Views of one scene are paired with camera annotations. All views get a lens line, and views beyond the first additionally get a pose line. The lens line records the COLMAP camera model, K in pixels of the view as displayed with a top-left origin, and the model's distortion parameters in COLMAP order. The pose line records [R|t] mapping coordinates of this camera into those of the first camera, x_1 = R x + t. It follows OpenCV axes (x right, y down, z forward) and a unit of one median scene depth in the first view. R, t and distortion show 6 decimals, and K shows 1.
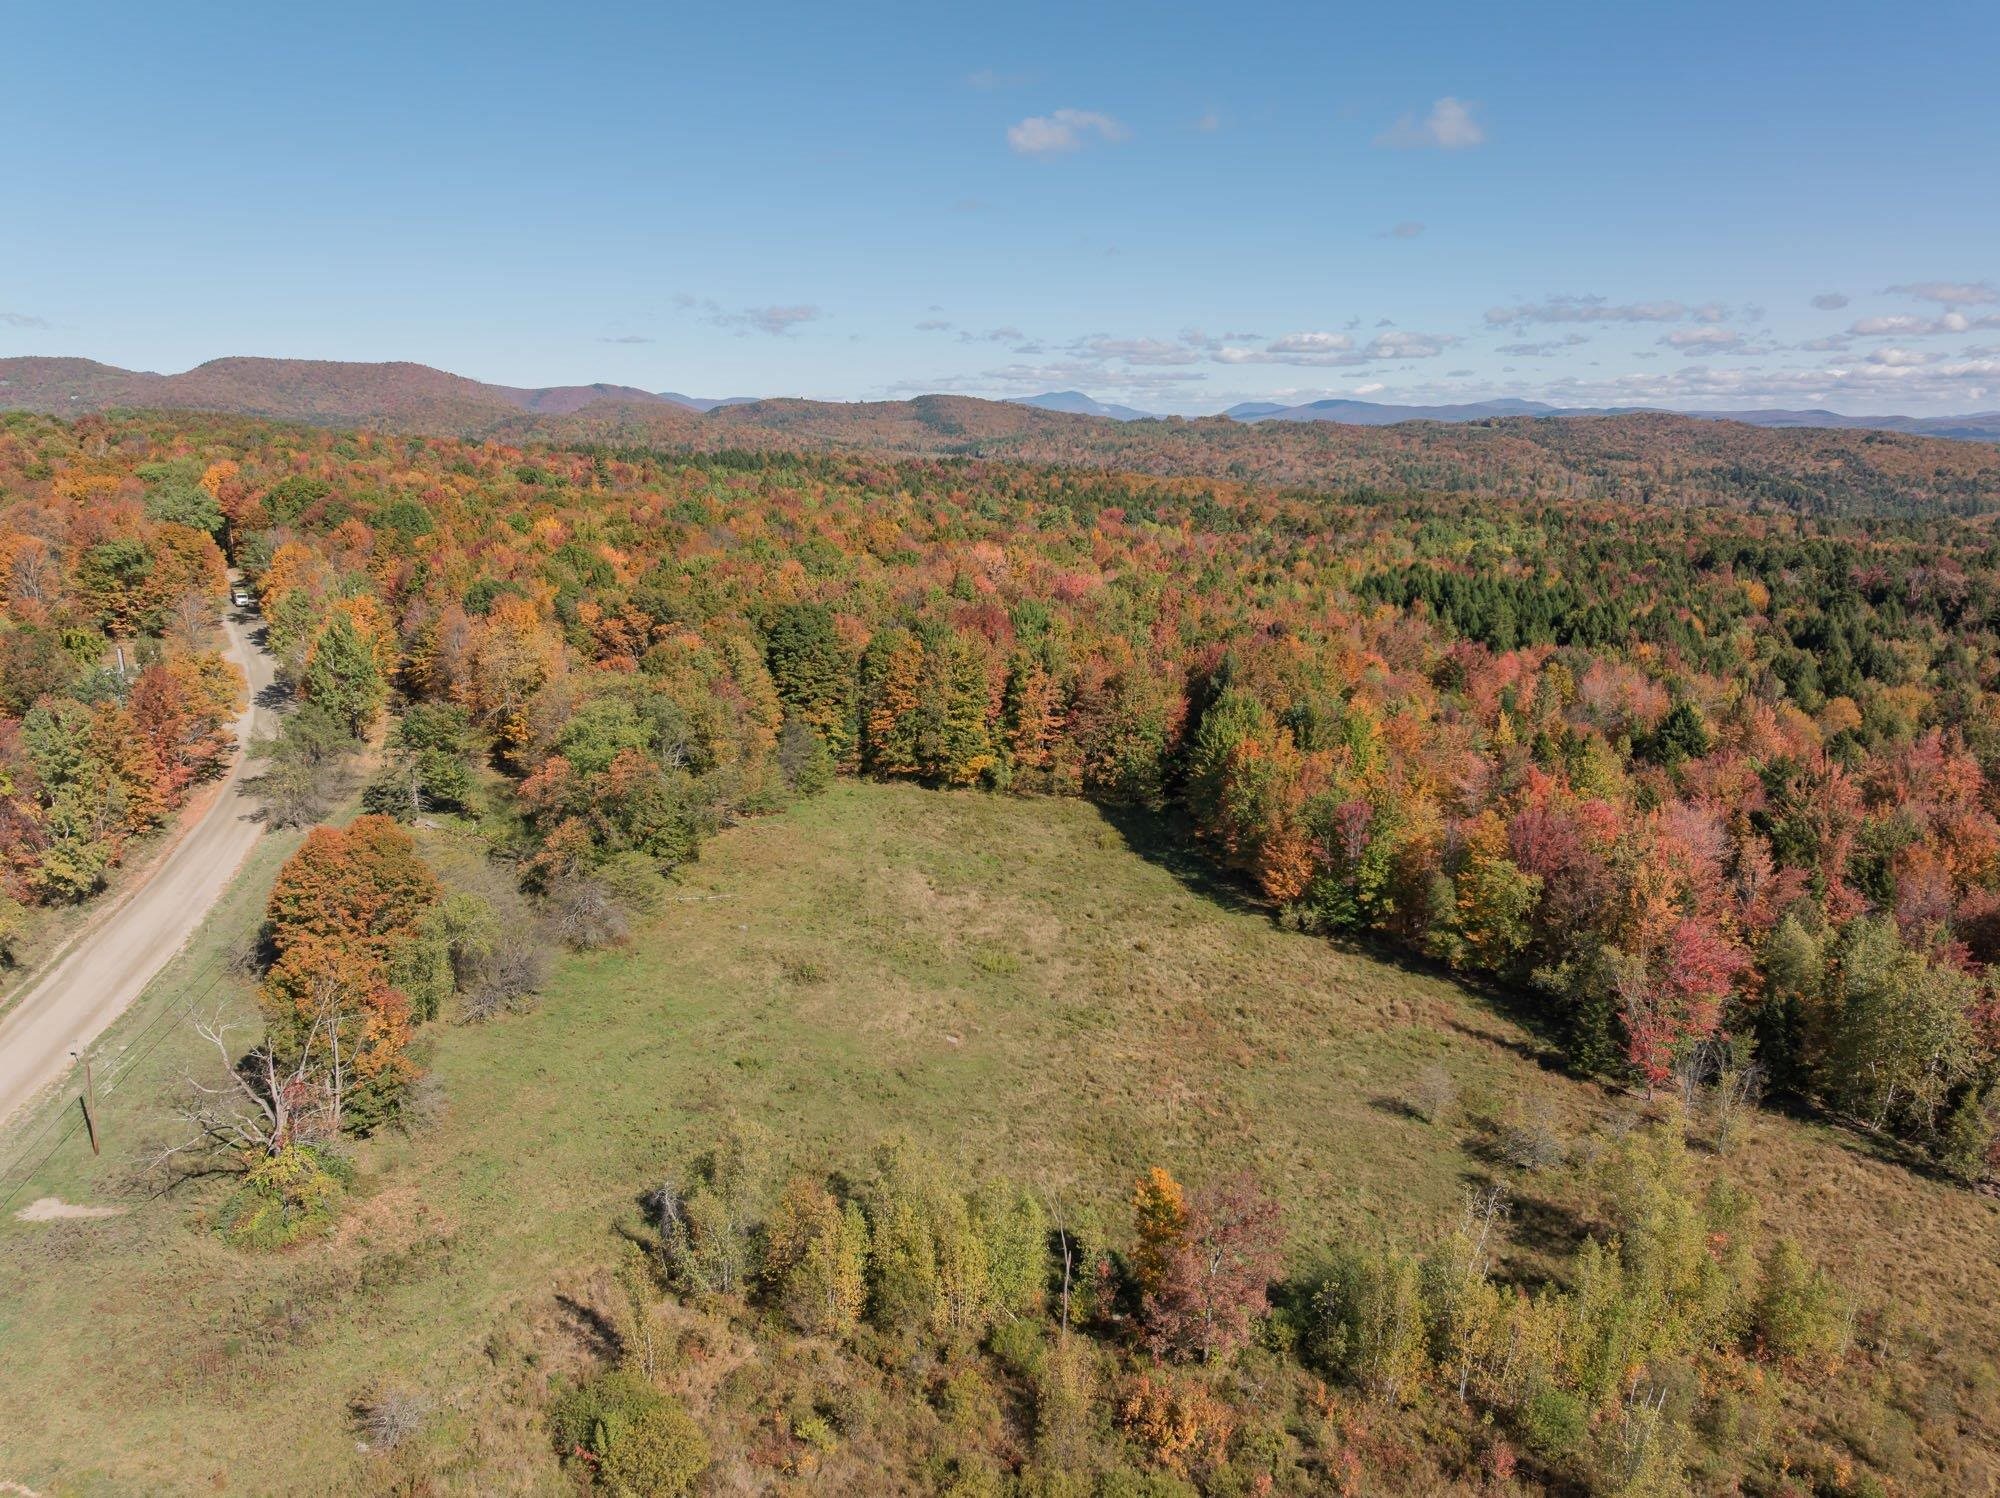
lens RADIAL K [[1395.7, 0, 1015.7], [0, 1395.7, 750.2], [0, 0, 1]] dist [-0.038435, 0.000285]
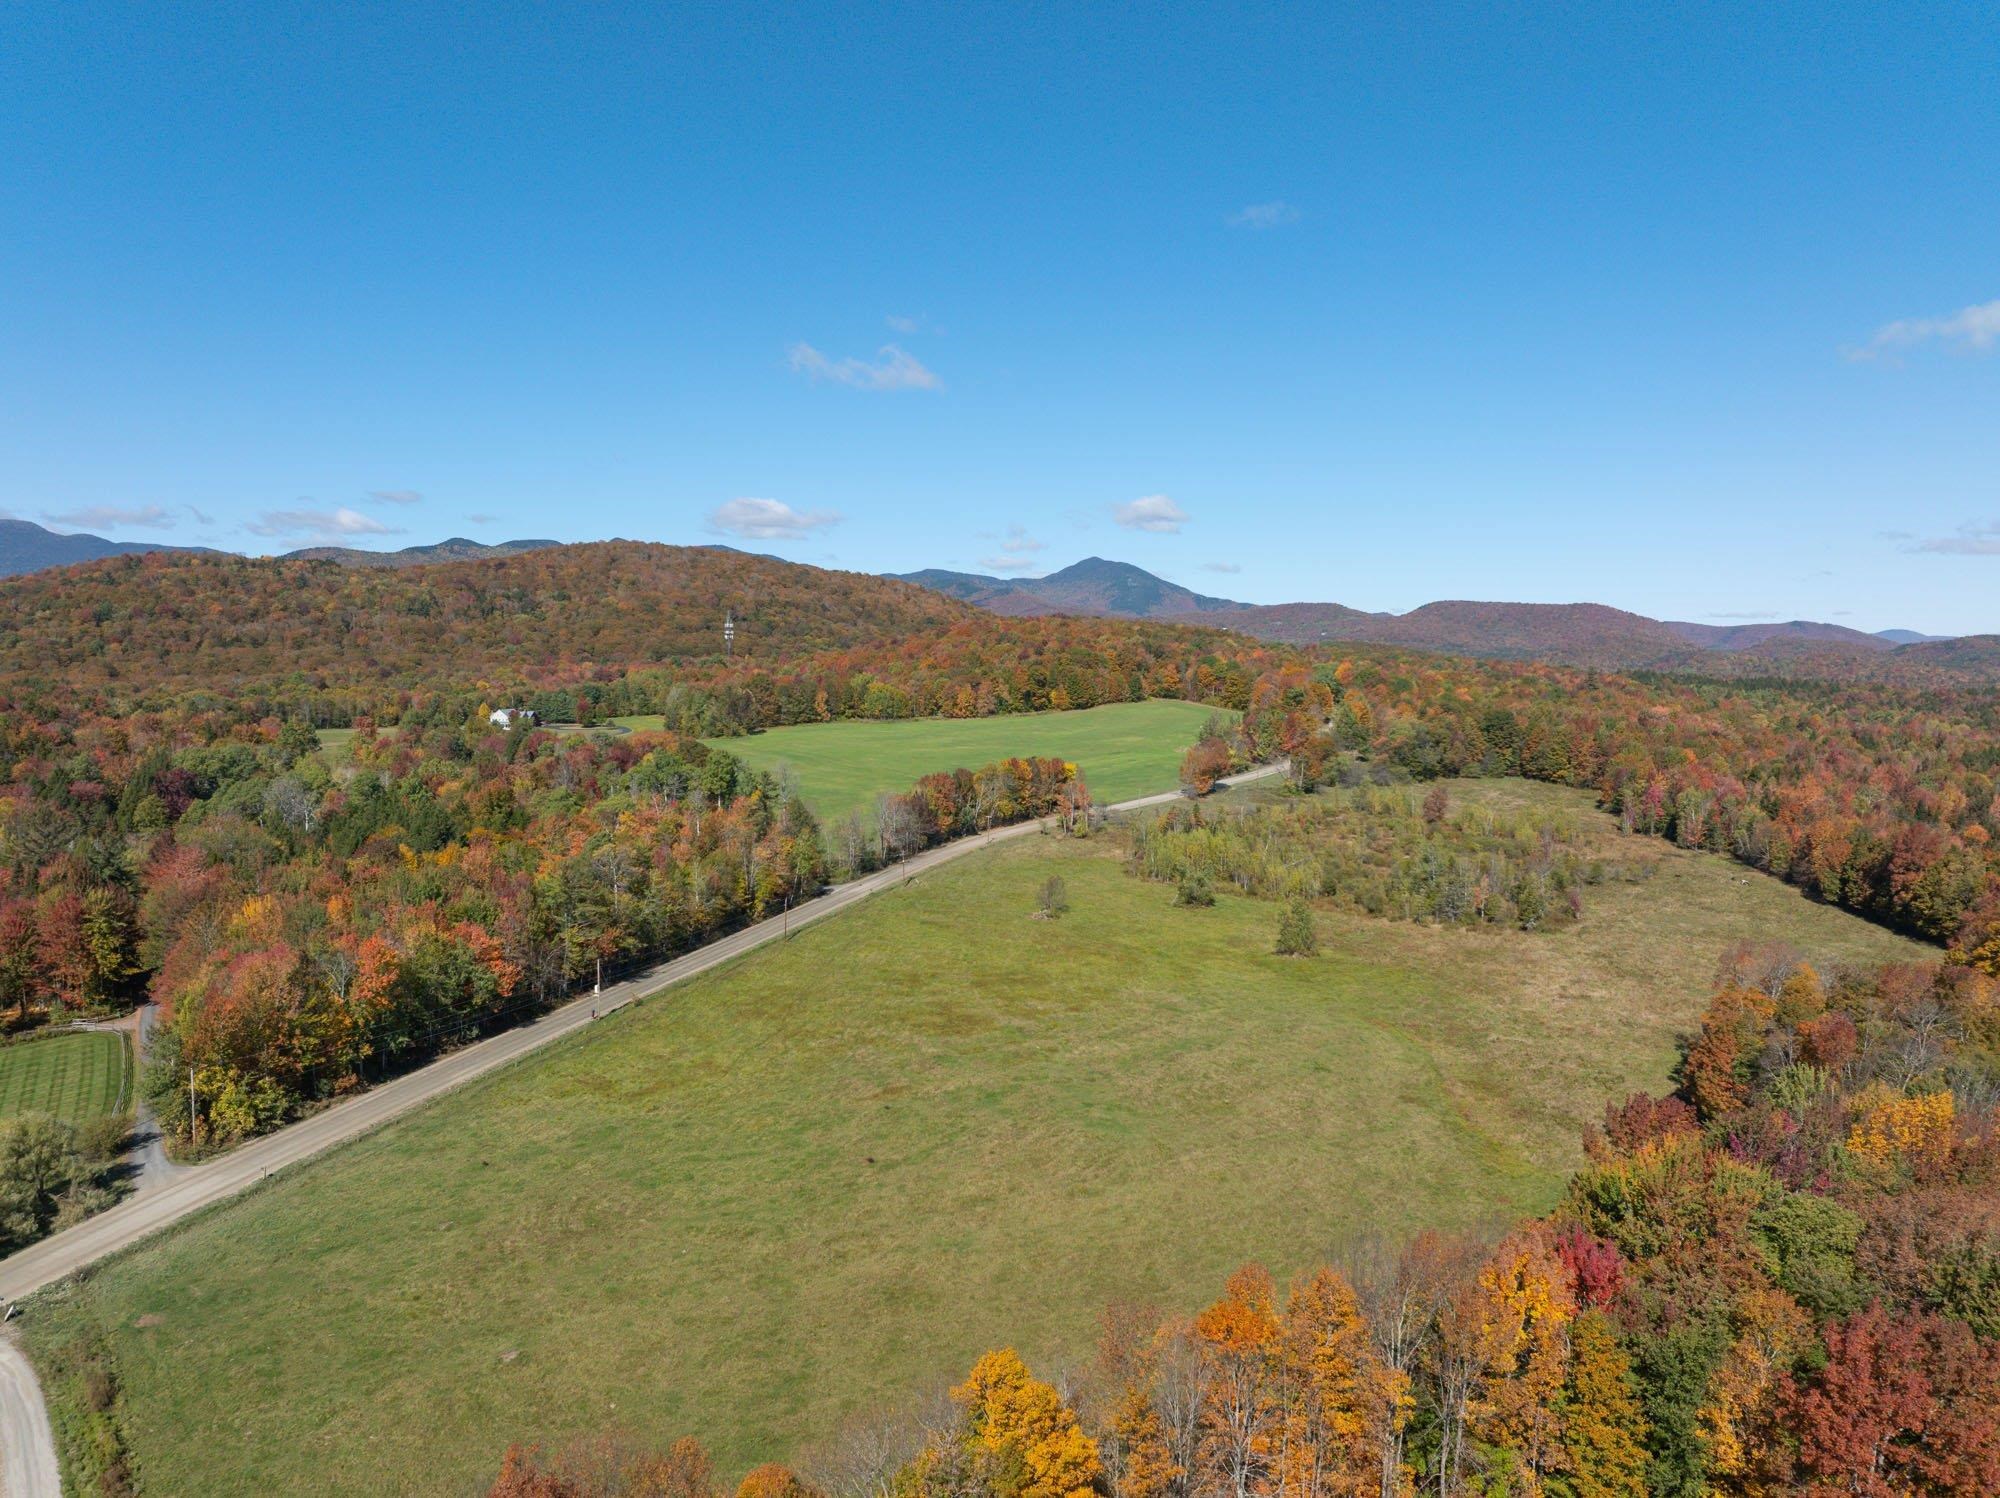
lens RADIAL K [[1395.7, 0, 983.8], [0, 1395.7, 760.6], [0, 0, 1]] dist [-0.038435, 0.000285]
pose [[0.674278, 0.056108, -0.736343, 0.246022], [-0.171858, 0.981655, -0.082572, 0.082333], [0.718202, 0.182223, 0.671551, -0.323932]]
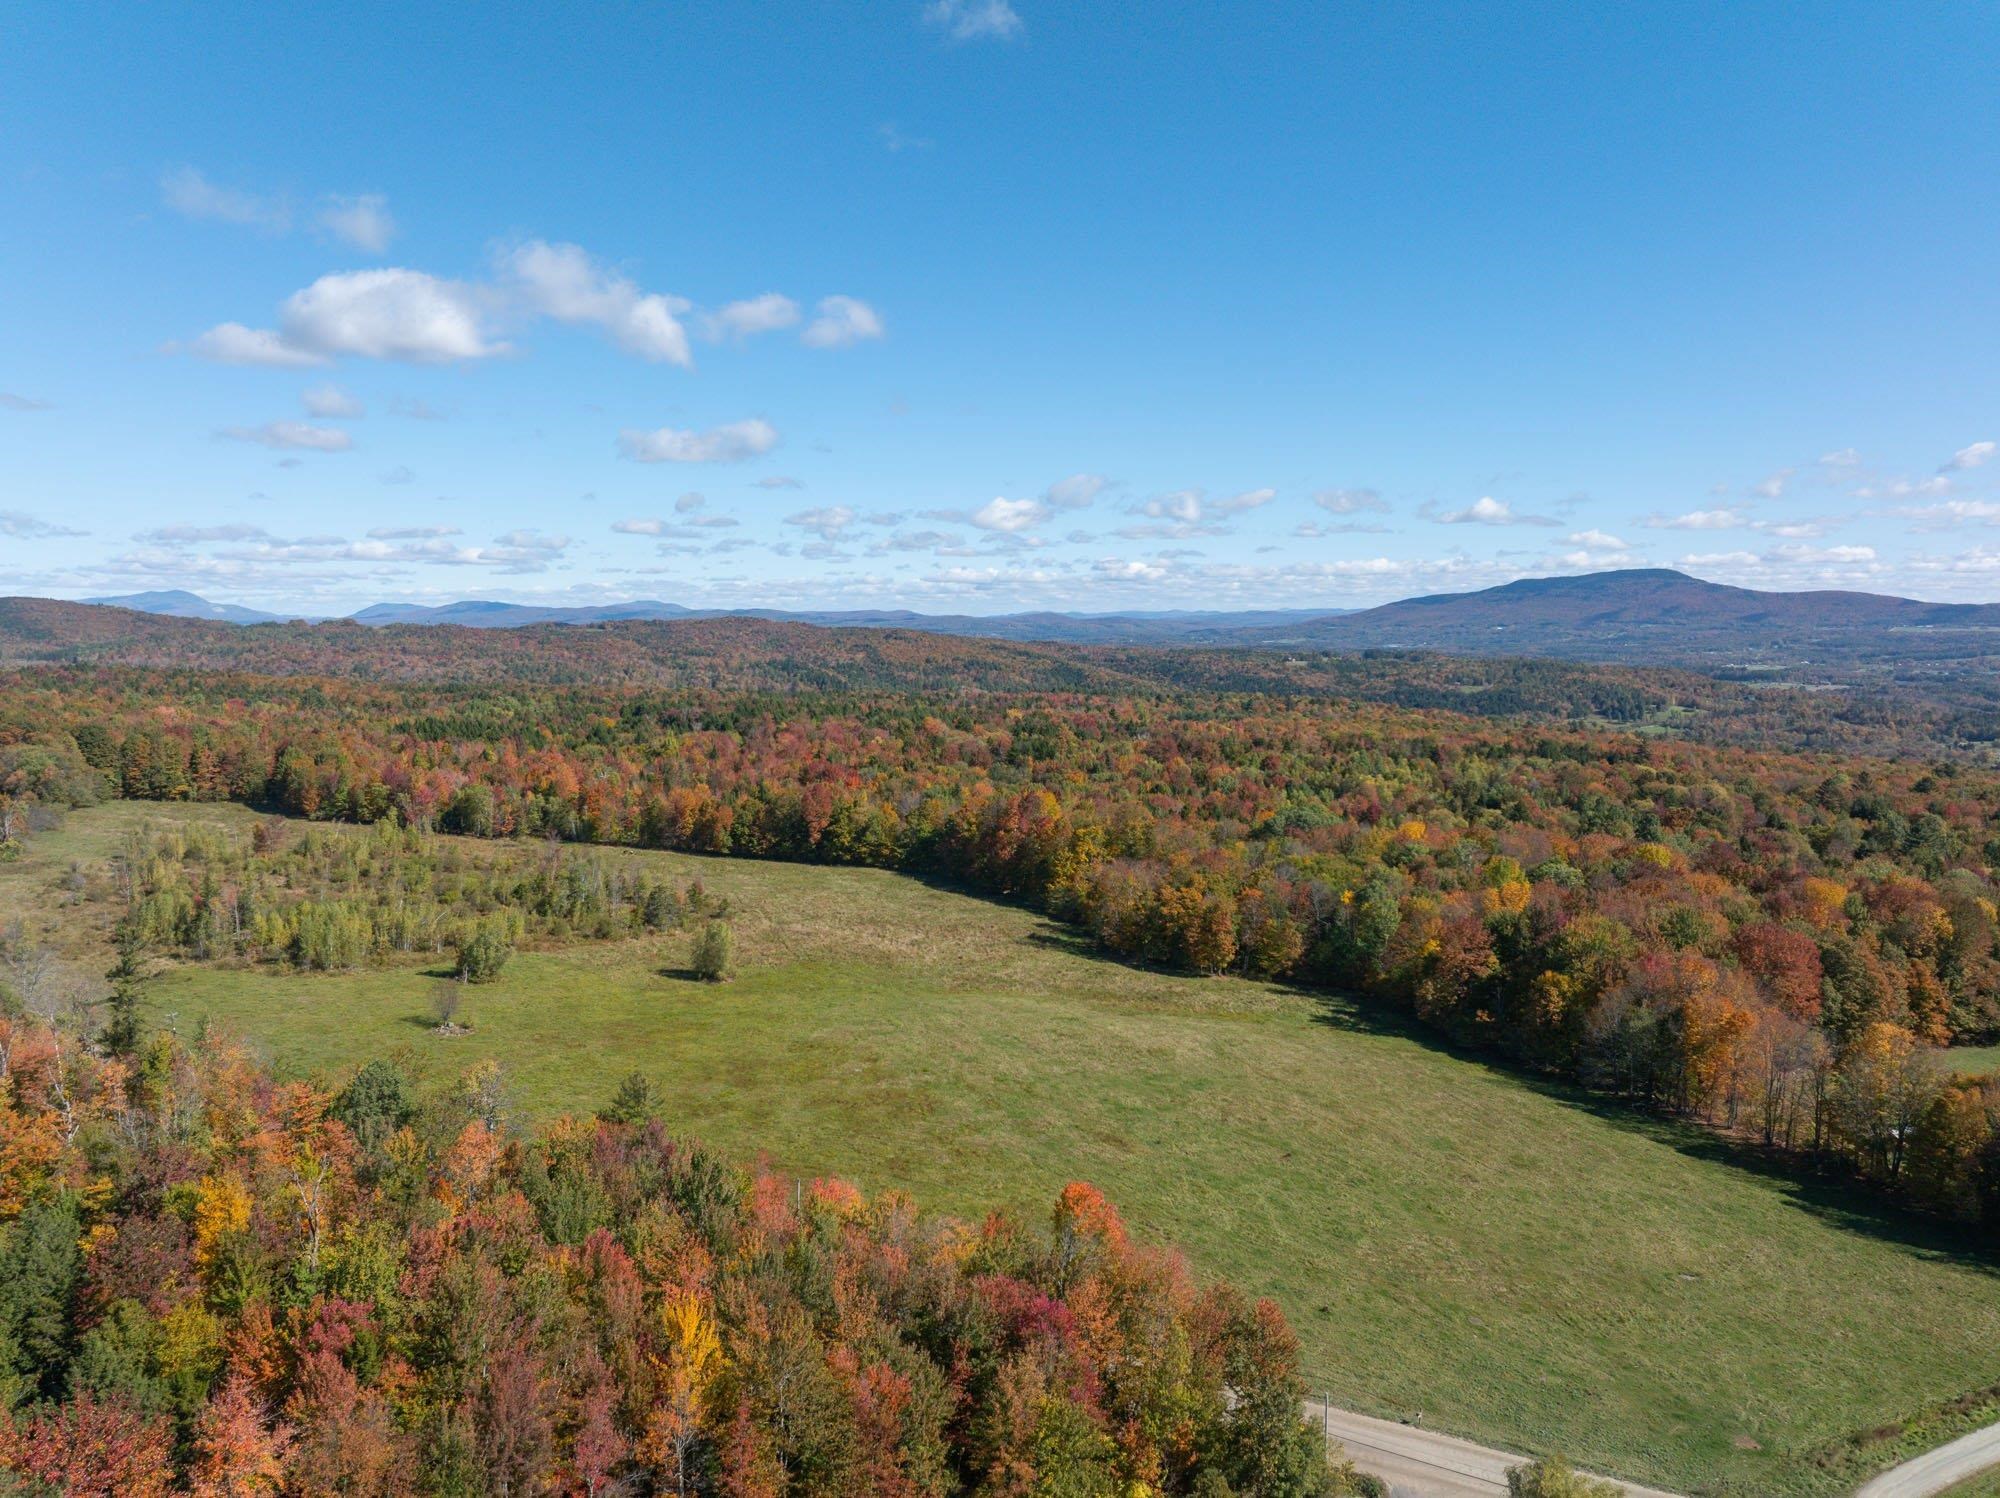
lens RADIAL K [[1395.7, 0, 1001.1], [0, 1395.7, 732.4], [0, 0, 1]] dist [-0.038435, 0.000285]
pose [[0.838188, -0.040607, 0.543867, -0.027036], [0.122919, 0.985632, -0.115849, 0.077046], [-0.531348, 0.163955, 0.831137, -0.366542]]
